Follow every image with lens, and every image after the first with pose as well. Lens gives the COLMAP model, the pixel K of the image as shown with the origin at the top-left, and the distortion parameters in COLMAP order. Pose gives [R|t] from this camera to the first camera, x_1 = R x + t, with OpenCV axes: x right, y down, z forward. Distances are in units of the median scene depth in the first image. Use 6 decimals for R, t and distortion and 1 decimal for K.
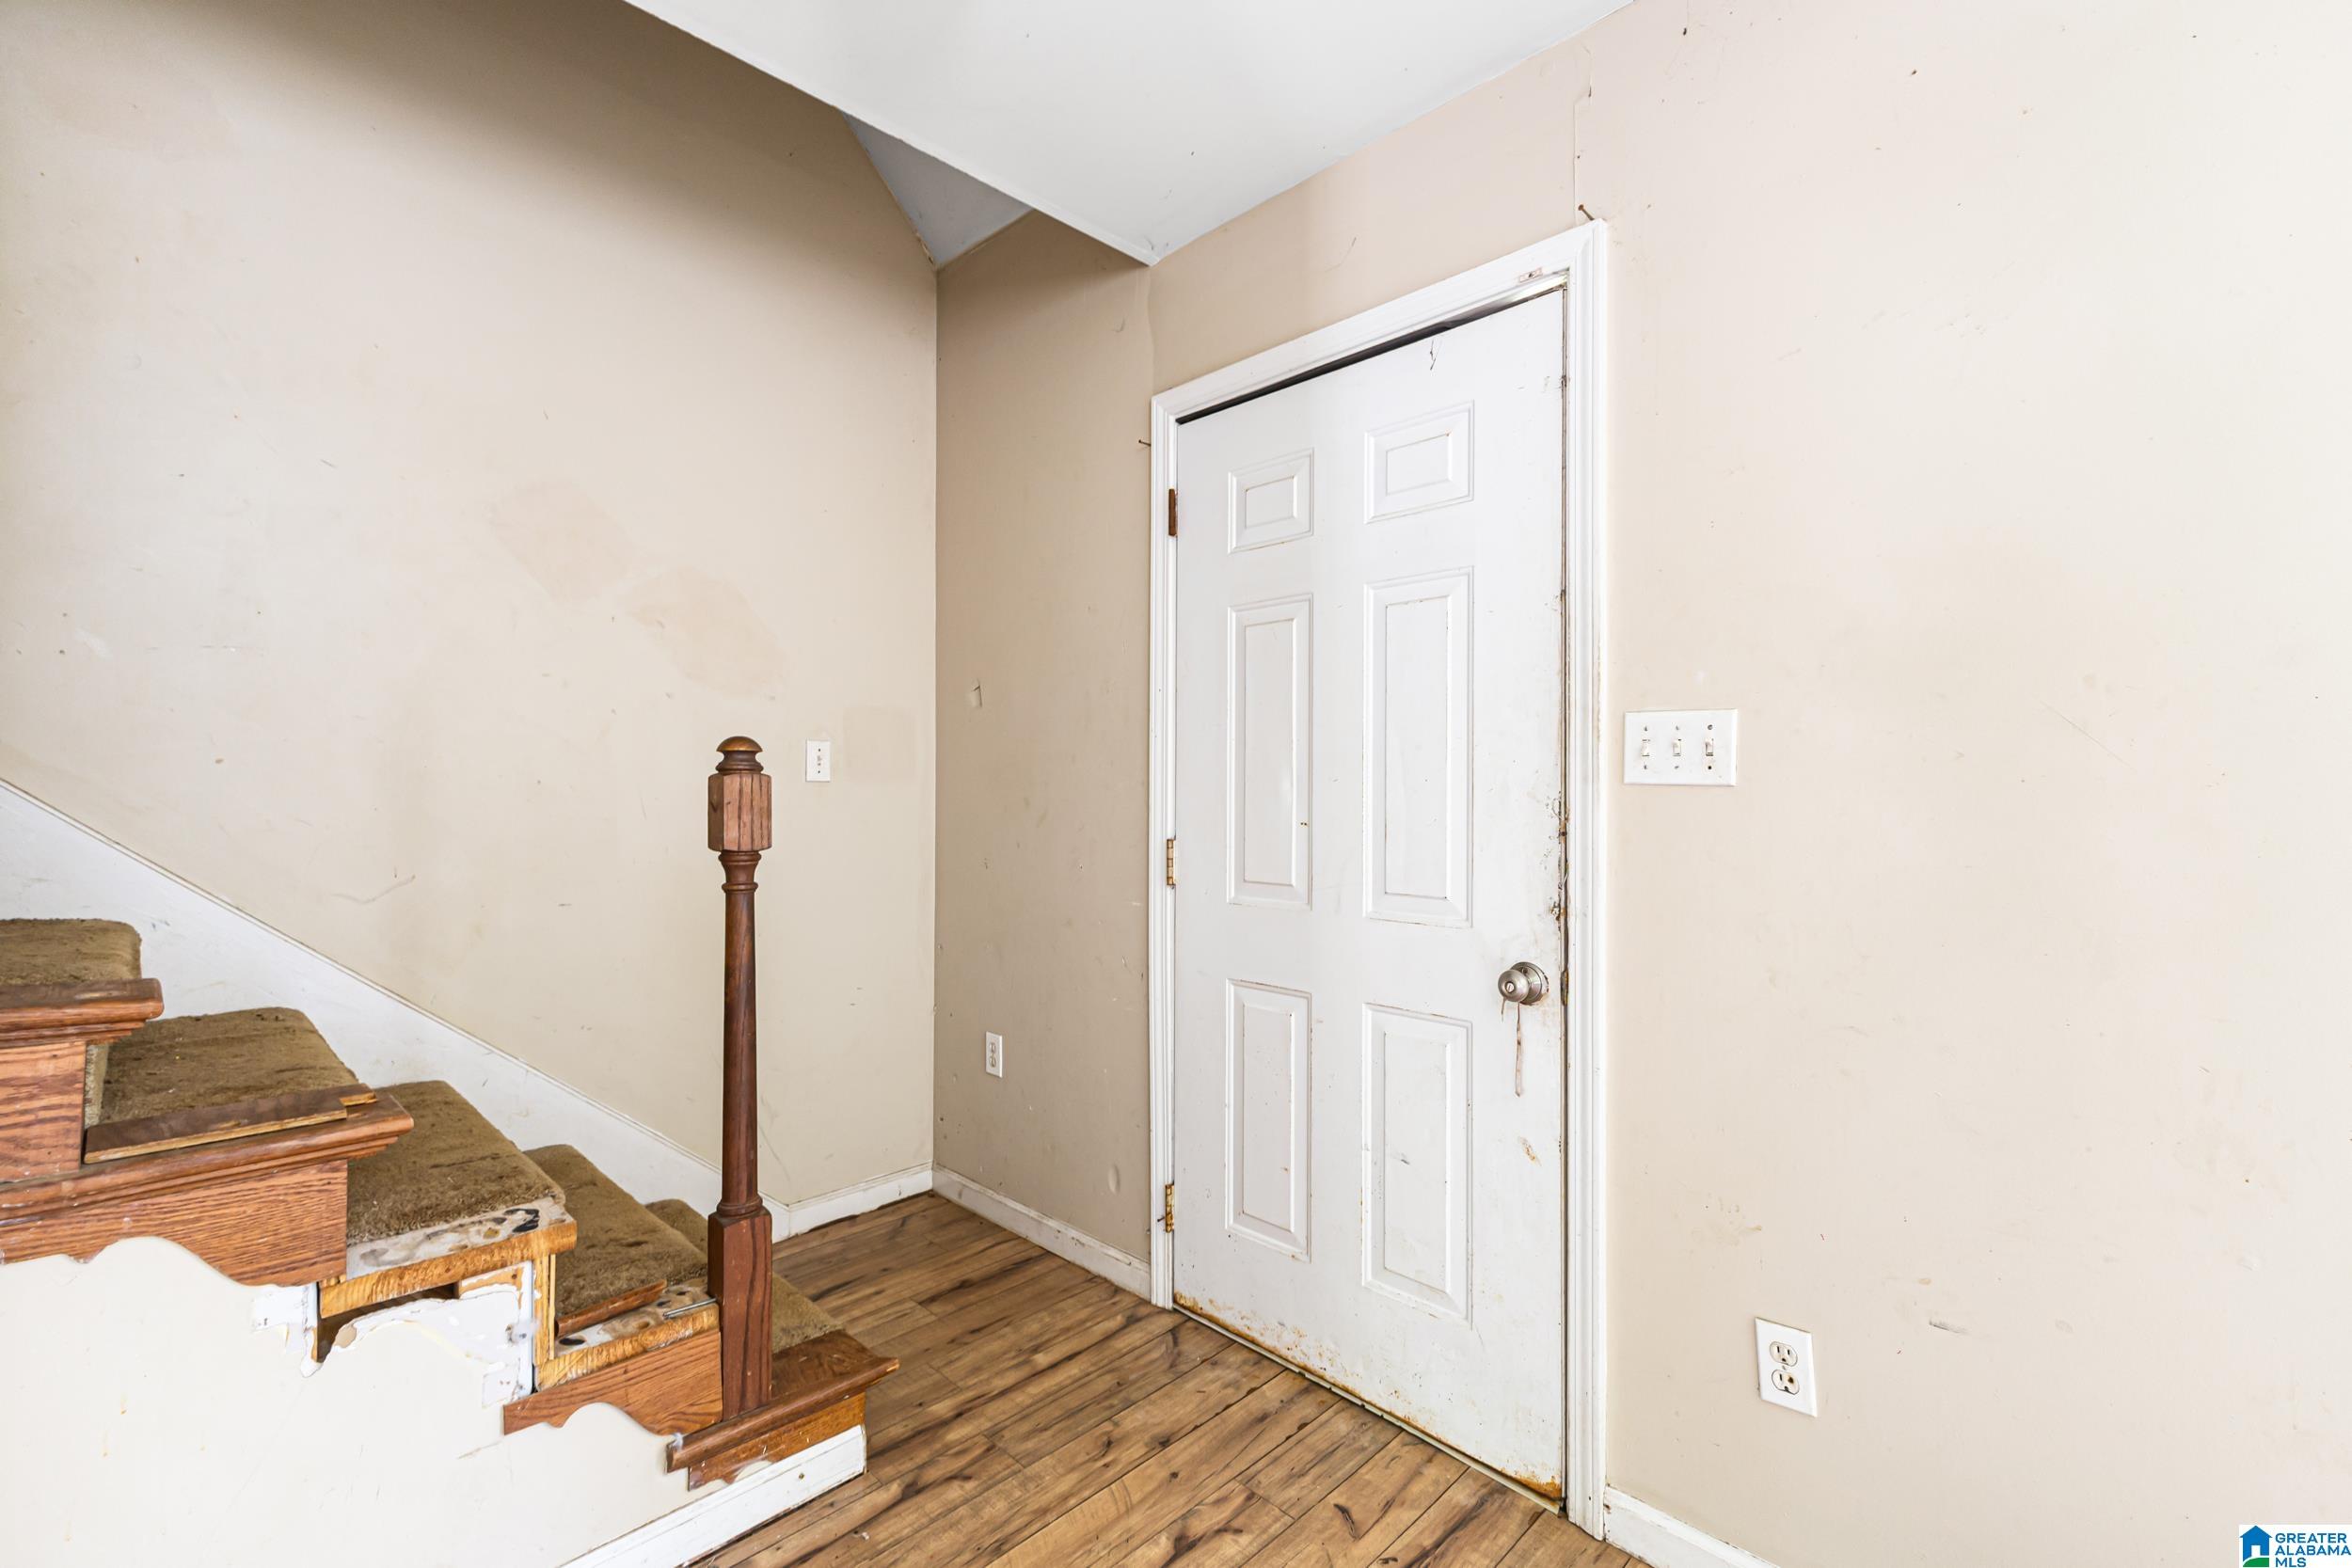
lens RADIAL K [[1036.8, 0, 1183.6], [0, 1036.8, 786.4], [0, 0, 1]] dist [-0.002320, -0.000690]
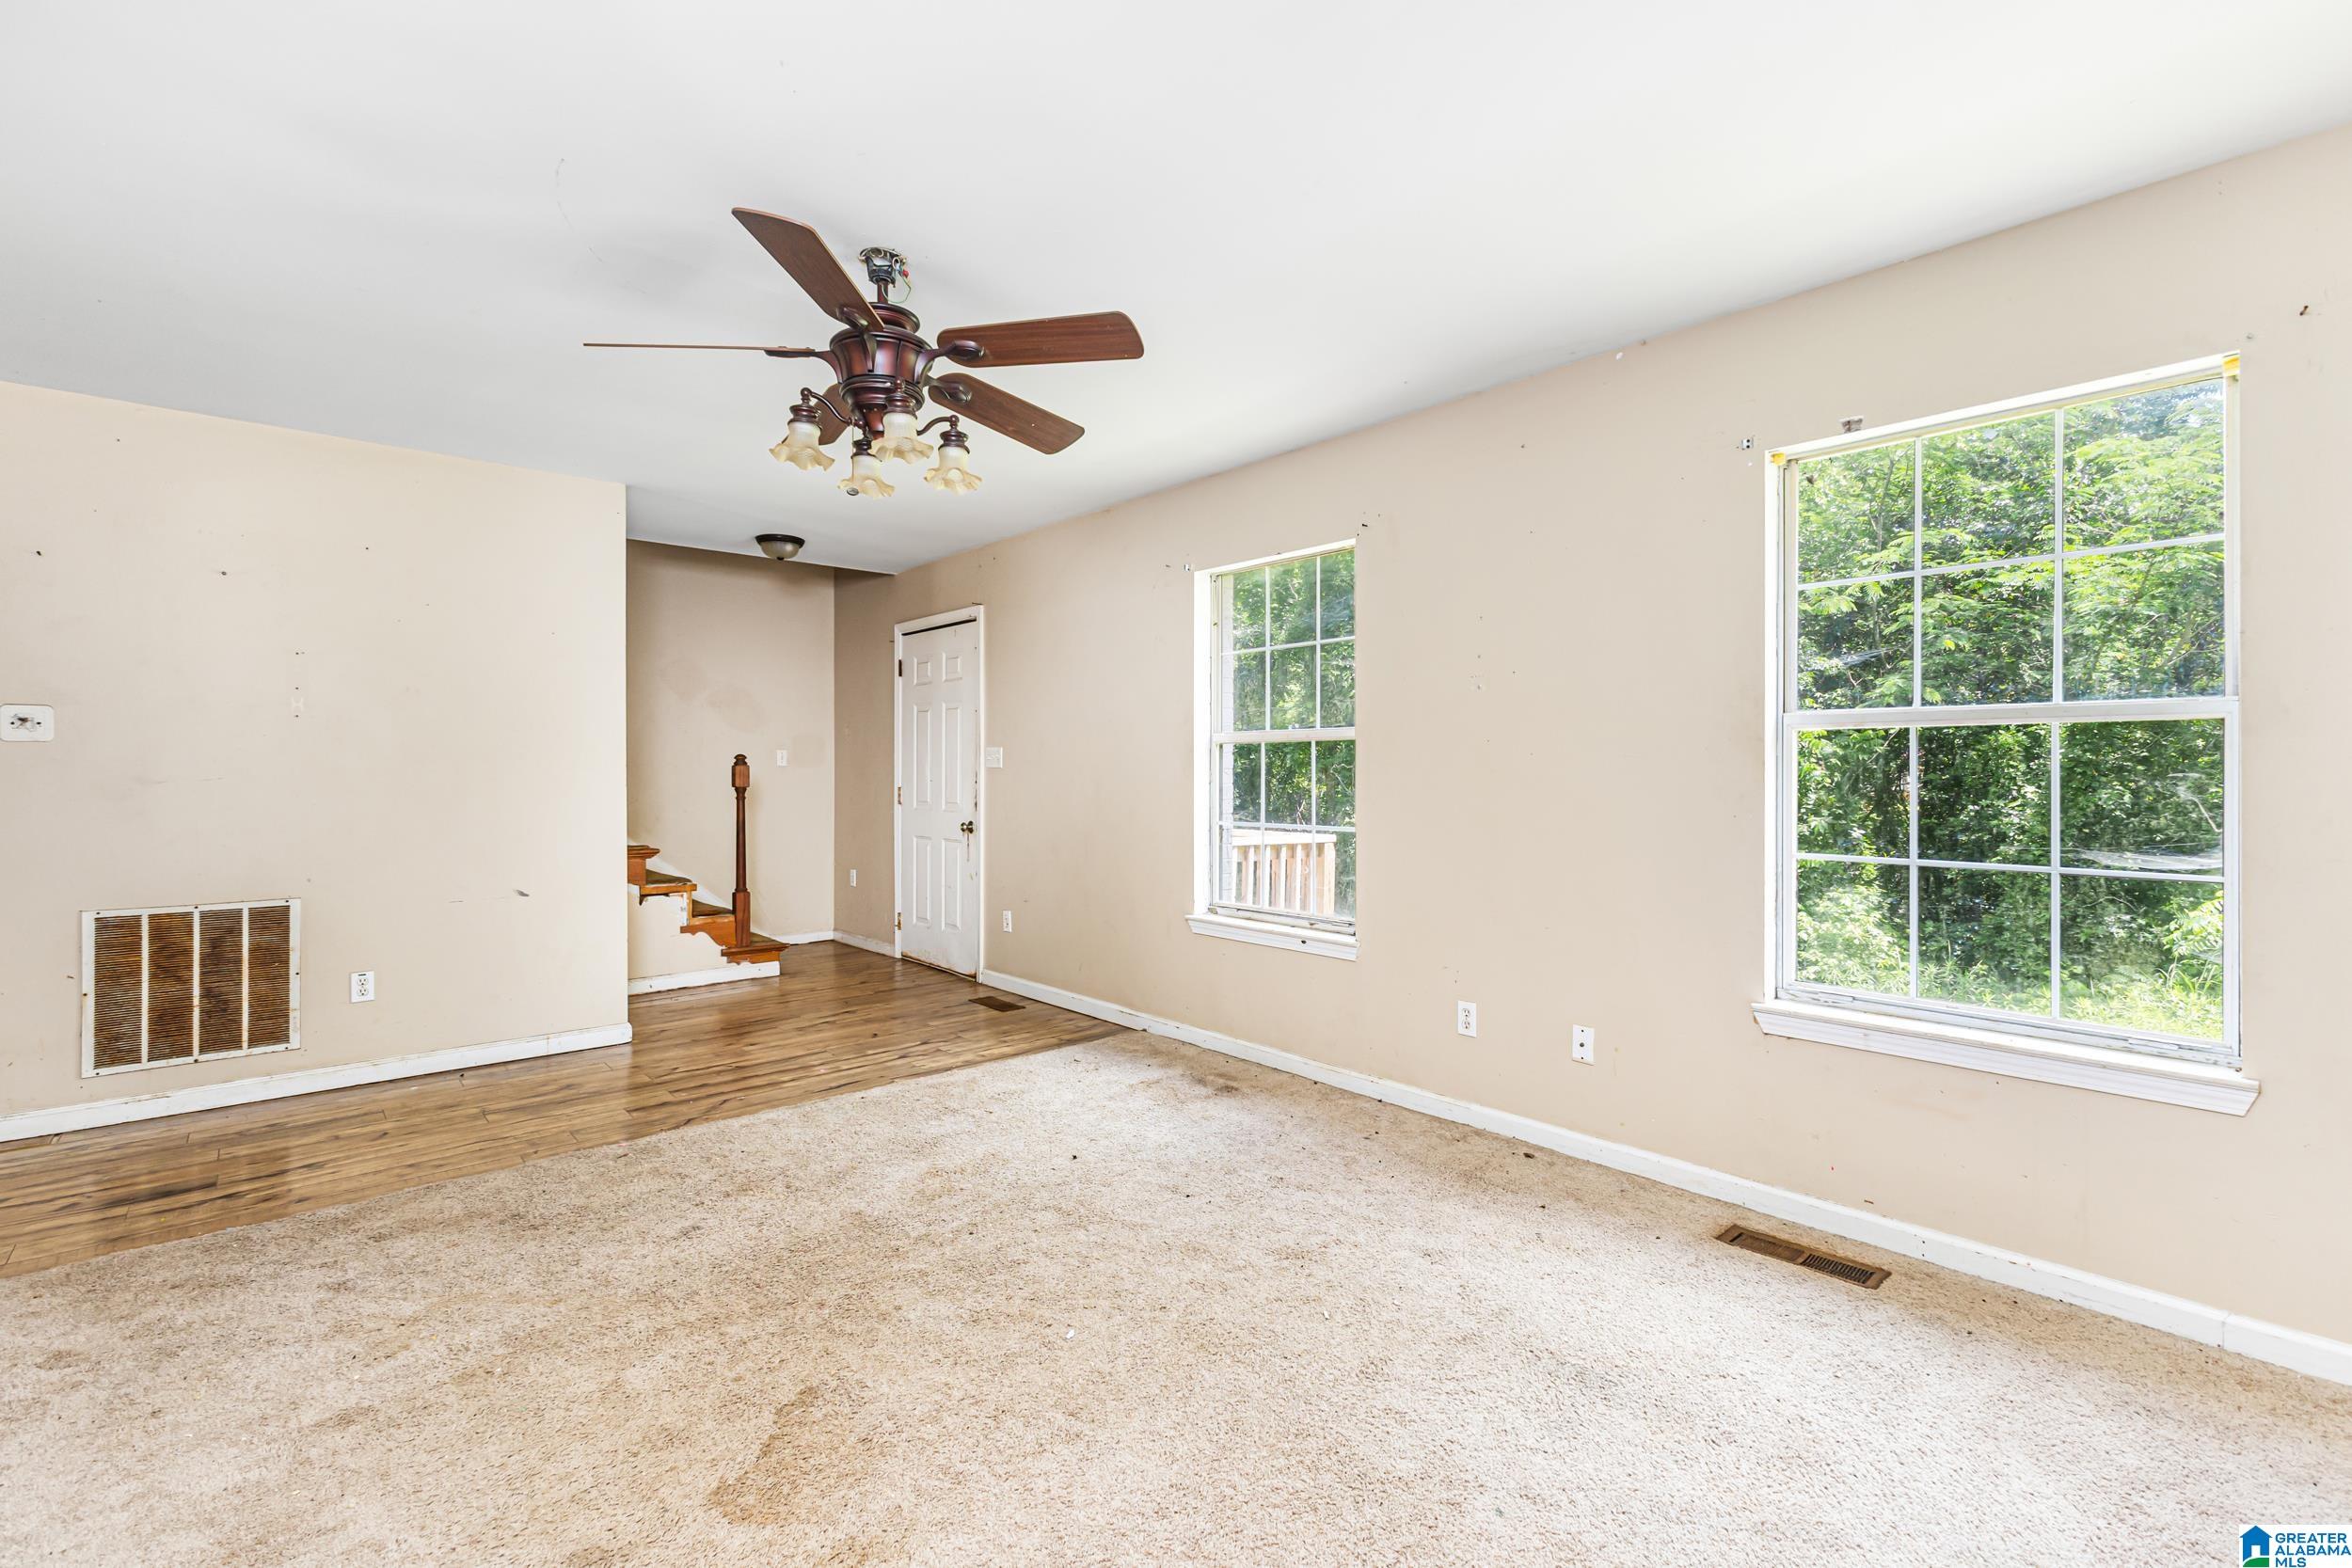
lens RADIAL K [[1036.8, 0, 1175.4], [0, 1036.8, 776.0], [0, 0, 1]] dist [-0.002320, -0.000690]
pose [[0.997362, -0.001942, -0.072559, 1.284178], [0.002841, 0.999921, 0.012277, -0.014021], [0.072530, -0.012451, 0.997289, -2.374521]]
